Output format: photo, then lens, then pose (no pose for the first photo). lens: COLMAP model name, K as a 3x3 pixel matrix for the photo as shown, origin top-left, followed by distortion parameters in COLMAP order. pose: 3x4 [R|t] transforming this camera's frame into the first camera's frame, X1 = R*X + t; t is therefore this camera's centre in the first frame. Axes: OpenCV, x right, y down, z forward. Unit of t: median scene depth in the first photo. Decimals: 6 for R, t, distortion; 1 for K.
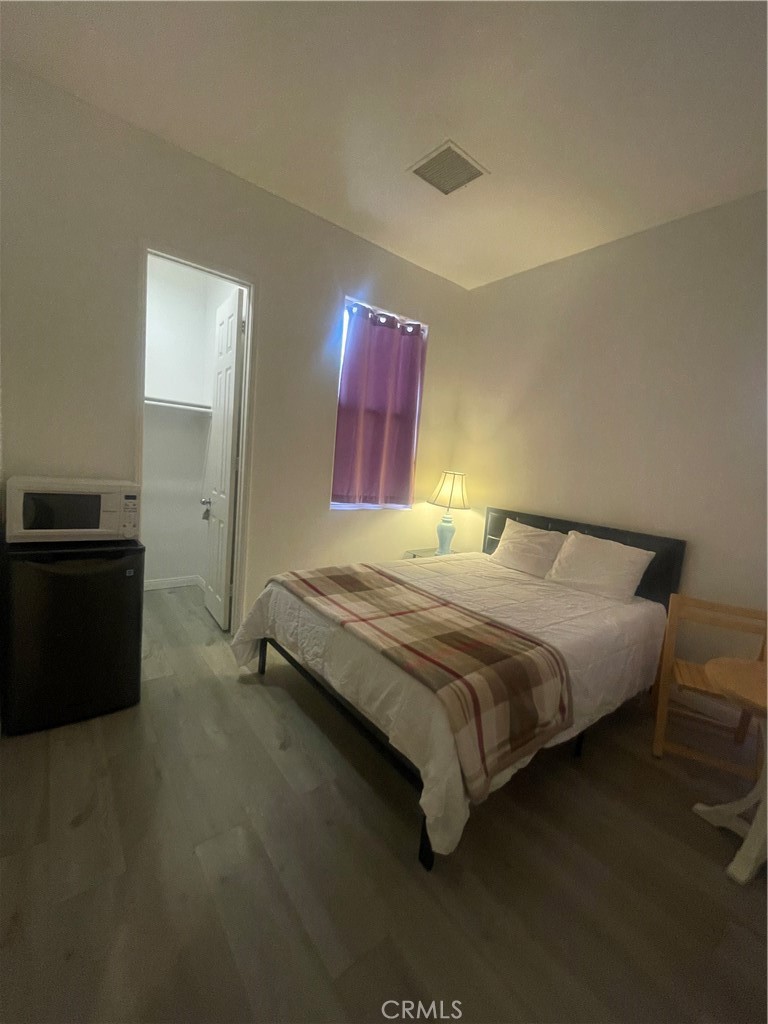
lens RADIAL K [[412.6, 0, 388.3], [0, 412.6, 509.2], [0, 0, 1]] dist [-0.003616, 0.000001]
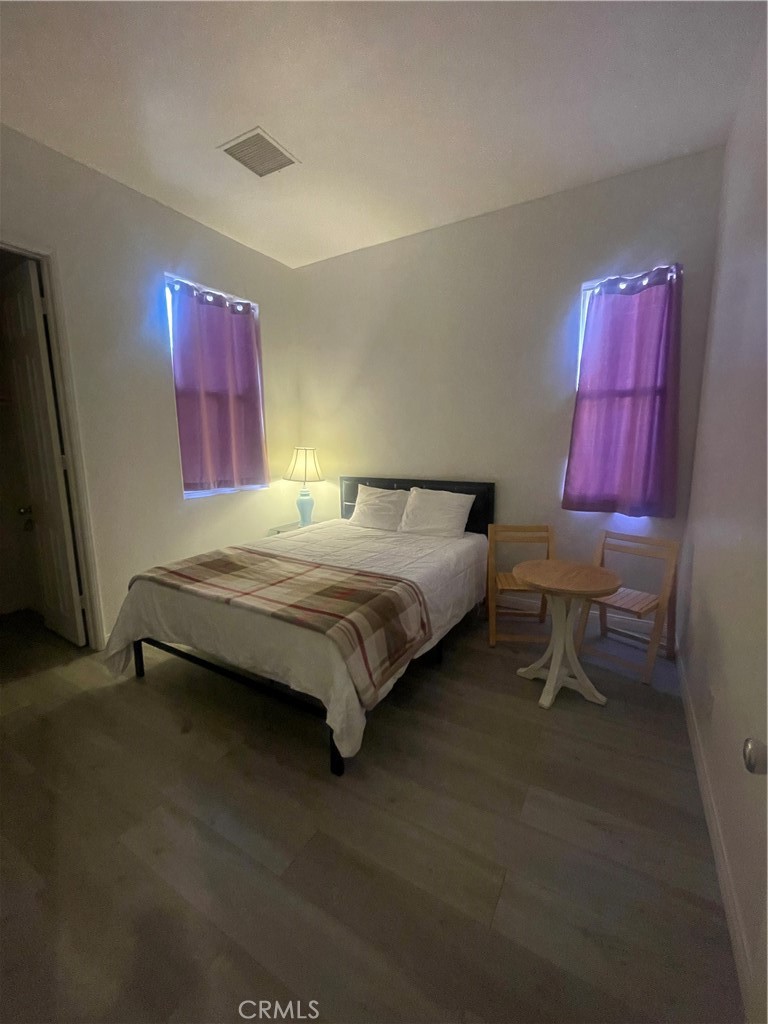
lens RADIAL K [[412.6, 0, 384.1], [0, 412.6, 509.8], [0, 0, 1]] dist [-0.003616, 0.000001]
pose [[0.930800, -0.151506, 0.332653, -0.038940], [0.130159, 0.987784, 0.085684, 0.004807], [-0.341571, -0.036457, 0.939149, -0.093439]]
